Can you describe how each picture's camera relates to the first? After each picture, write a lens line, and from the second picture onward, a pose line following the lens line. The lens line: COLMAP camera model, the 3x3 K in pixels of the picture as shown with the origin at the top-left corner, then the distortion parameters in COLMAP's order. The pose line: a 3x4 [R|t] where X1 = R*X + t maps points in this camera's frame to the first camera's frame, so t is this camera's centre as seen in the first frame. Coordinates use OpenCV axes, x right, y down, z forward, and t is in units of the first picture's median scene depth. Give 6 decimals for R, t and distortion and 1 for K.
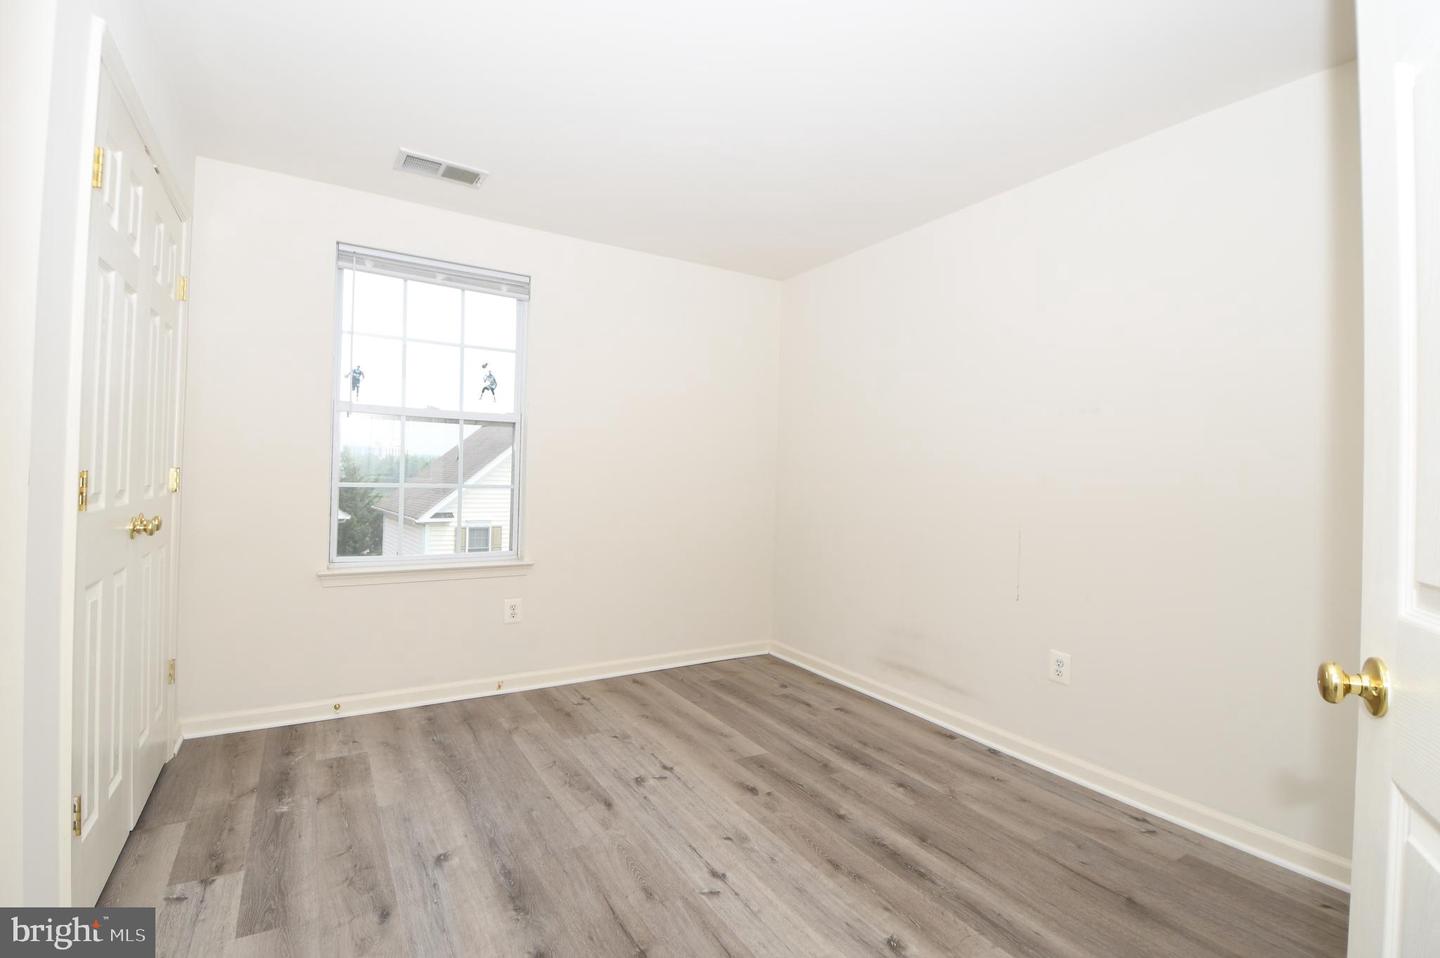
lens RADIAL K [[673.7, 0, 727.6], [0, 673.7, 467.3], [0, 0, 1]] dist [0.003529, -0.012281]
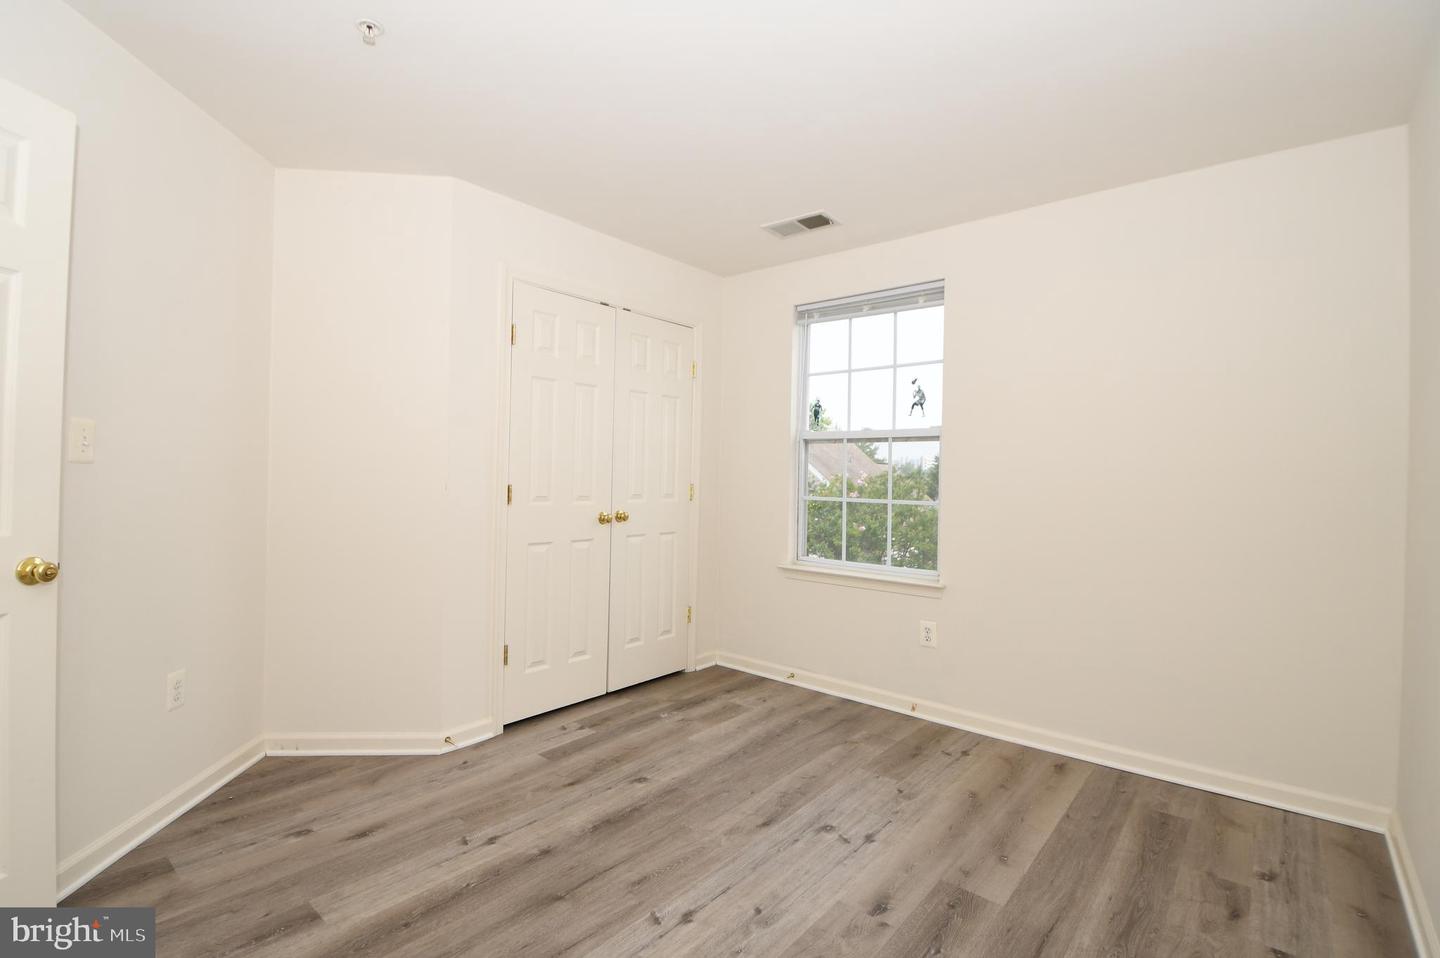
lens RADIAL K [[673.7, 0, 711.9], [0, 673.7, 469.9], [0, 0, 1]] dist [0.003529, -0.012281]
pose [[0.290398, -0.025117, -0.956576, 0.630133], [0.001212, 0.999664, -0.025881, 0.006497], [0.956905, 0.006356, 0.290331, 0.527881]]
